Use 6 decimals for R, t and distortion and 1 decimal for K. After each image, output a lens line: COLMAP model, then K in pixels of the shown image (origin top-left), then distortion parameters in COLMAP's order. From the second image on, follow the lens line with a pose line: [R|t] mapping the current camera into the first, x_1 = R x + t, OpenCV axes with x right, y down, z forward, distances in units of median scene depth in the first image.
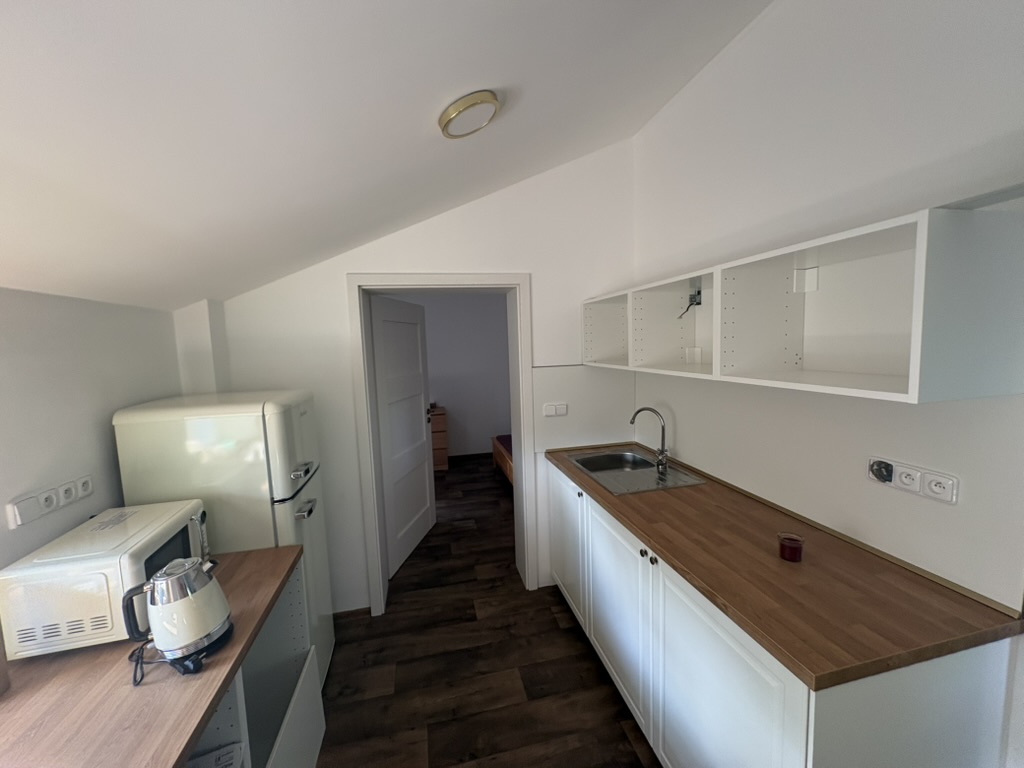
lens RADIAL K [[406.3, 0, 510.2], [0, 406.3, 383.1], [0, 0, 1]] dist [0.001115, 0.000086]
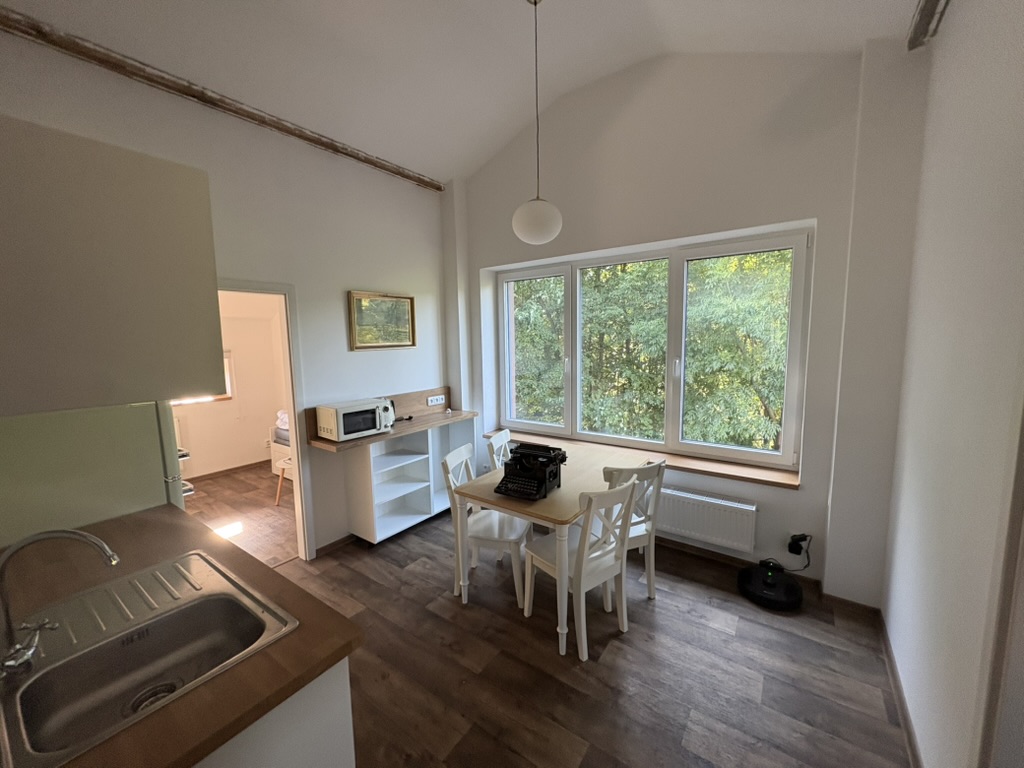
lens RADIAL K [[406.3, 0, 509.7], [0, 406.3, 383.8], [0, 0, 1]] dist [0.001115, 0.000086]
pose [[0.669067, 0.113857, -0.734429, 0.420559], [-0.084947, 0.993435, 0.076623, -0.062118], [0.738332, 0.011122, 0.674346, 0.321530]]
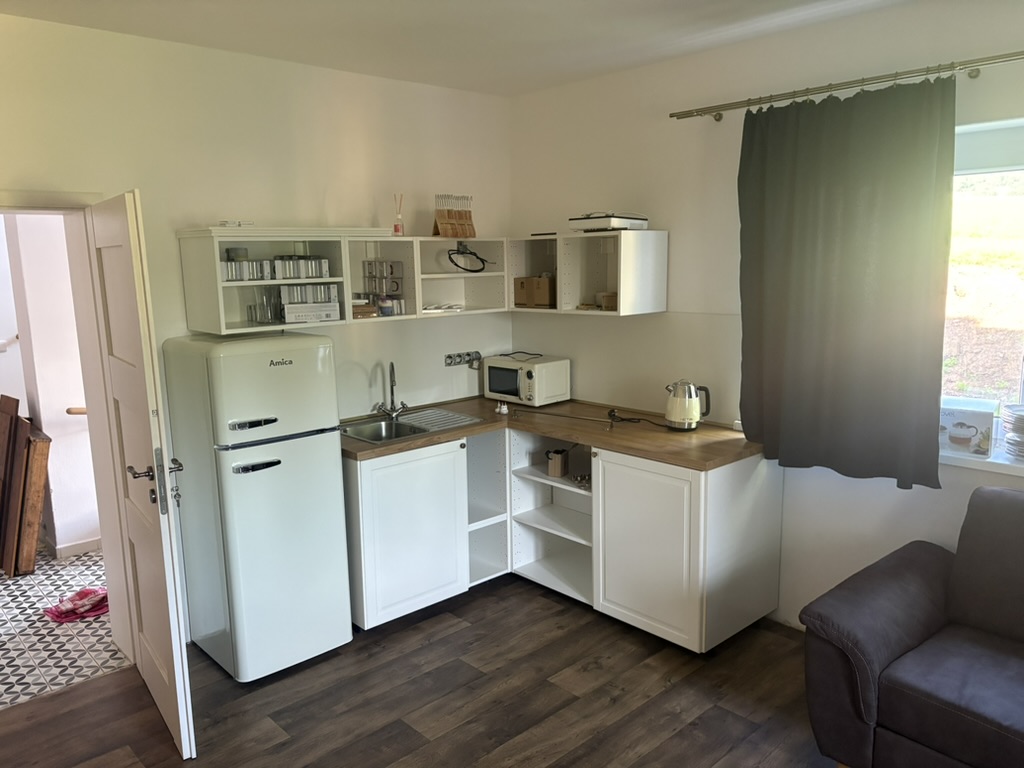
lens RADIAL K [[764.9, 0, 510.4], [0, 764.9, 387.6], [0, 0, 1]] dist [0.035548, -0.024480]
pose [[-0.865813, 0.134206, -0.482034, 0.472671], [0.002764, 0.964627, 0.263603, -0.275634], [0.500360, 0.226899, -0.835558, 2.062572]]
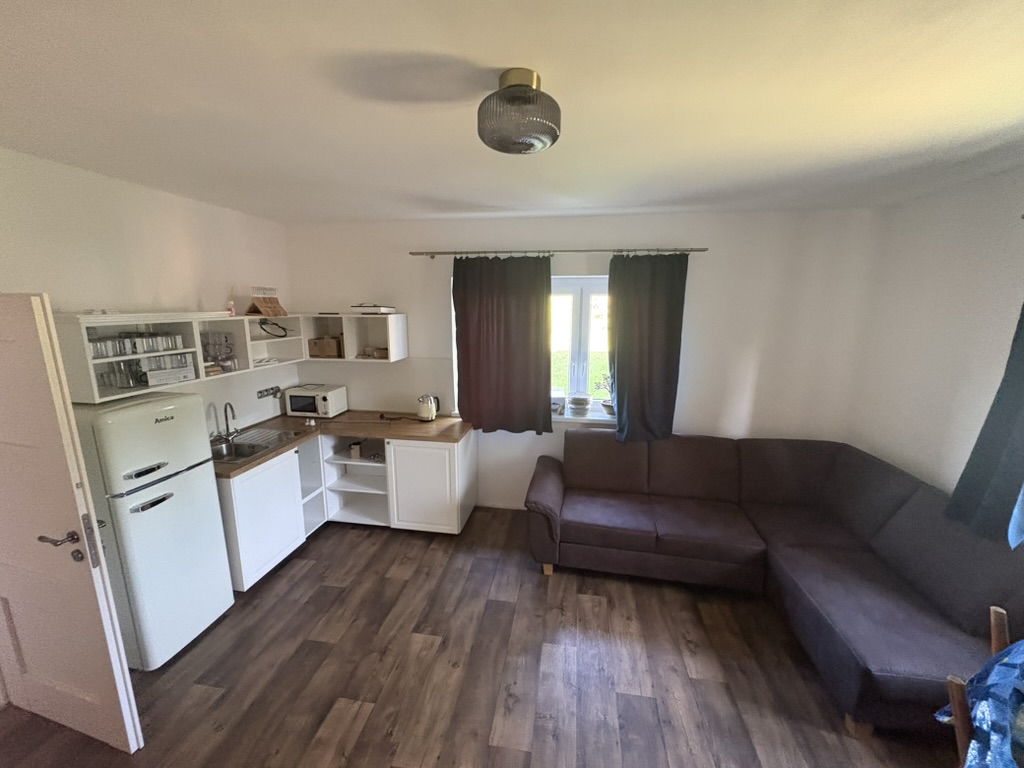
lens RADIAL K [[406.3, 0, 509.9], [0, 406.3, 384.4], [0, 0, 1]] dist [0.001115, 0.000086]
pose [[-0.377792, 0.211094, -0.901506, 0.717404], [-0.078246, 0.962902, 0.258260, -0.351199], [0.922578, 0.168107, -0.347260, 1.720307]]
